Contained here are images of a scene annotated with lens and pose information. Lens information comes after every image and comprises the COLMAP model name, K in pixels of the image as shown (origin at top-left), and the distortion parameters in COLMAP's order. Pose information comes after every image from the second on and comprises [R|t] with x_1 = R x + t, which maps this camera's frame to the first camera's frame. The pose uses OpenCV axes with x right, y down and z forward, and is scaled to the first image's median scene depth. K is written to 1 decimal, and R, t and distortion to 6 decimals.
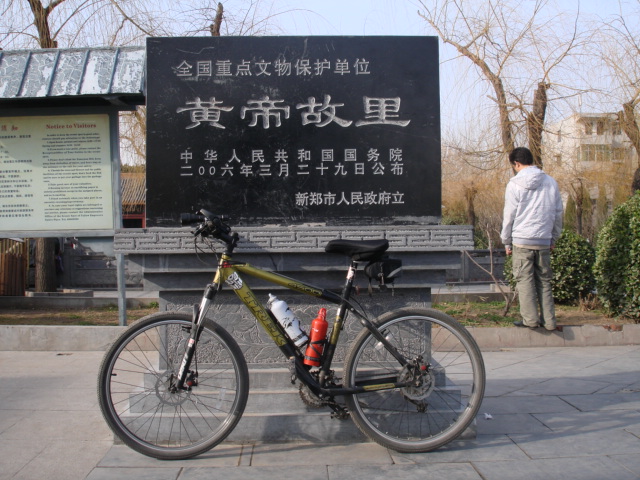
lens RADIAL K [[719.4, 0, 320.0], [0, 719.4, 240.0], [0, 0, 1]] dist [-0.085819, -0.046574]
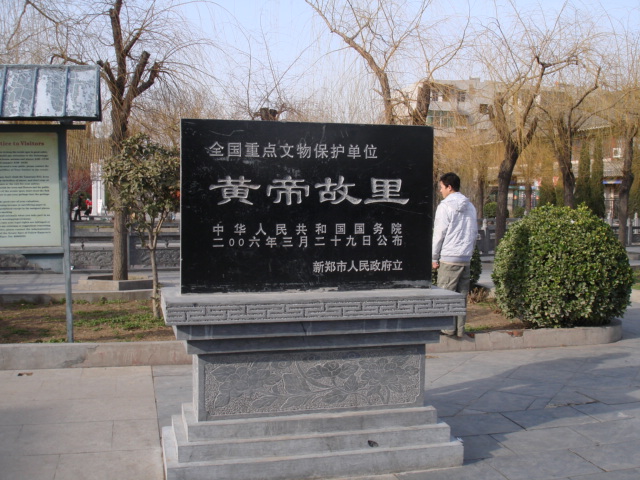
lens RADIAL K [[719.4, 0, 320.0], [0, 719.4, 240.0], [0, 0, 1]] dist [-0.085819, -0.046574]
pose [[0.976813, 0.004679, 0.214044, -0.268253], [-0.018309, 0.997924, 0.061740, -0.170614], [-0.213311, -0.064227, 0.974871, -0.118893]]
